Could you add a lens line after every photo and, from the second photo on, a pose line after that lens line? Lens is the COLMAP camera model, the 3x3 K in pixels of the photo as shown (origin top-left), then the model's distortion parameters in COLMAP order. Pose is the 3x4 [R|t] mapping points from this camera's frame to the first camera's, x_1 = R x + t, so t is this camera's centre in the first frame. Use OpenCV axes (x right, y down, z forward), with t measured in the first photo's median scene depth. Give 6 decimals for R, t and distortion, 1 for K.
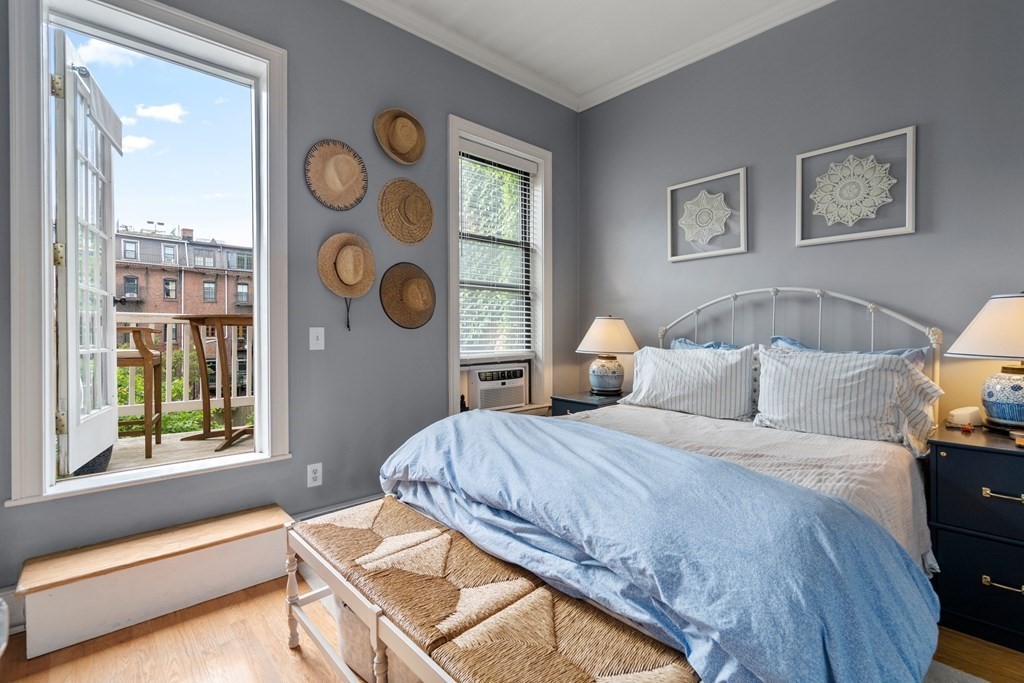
lens RADIAL K [[470.1, 0, 509.0], [0, 470.1, 340.1], [0, 0, 1]] dist [-0.000499, 0.001745]
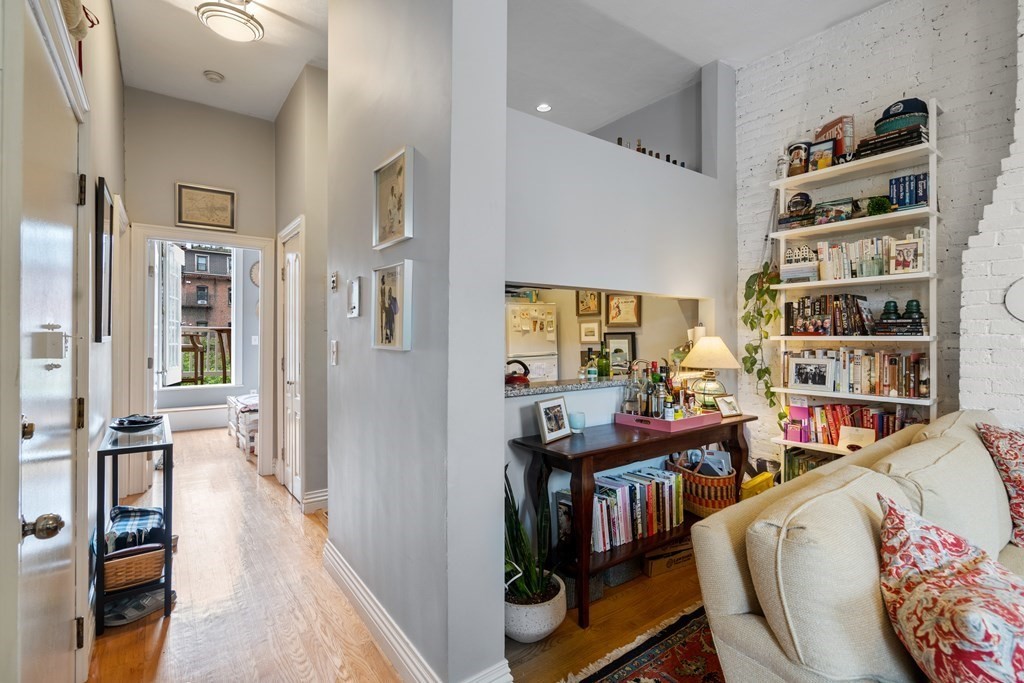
lens RADIAL K [[470.1, 0, 510.8], [0, 470.1, 336.3], [0, 0, 1]] dist [-0.000499, 0.001745]
pose [[0.995154, 0.004035, -0.098243, 0.284478], [-0.005362, 0.999898, -0.013248, 0.001061], [0.098179, 0.013710, 0.995074, -0.324950]]
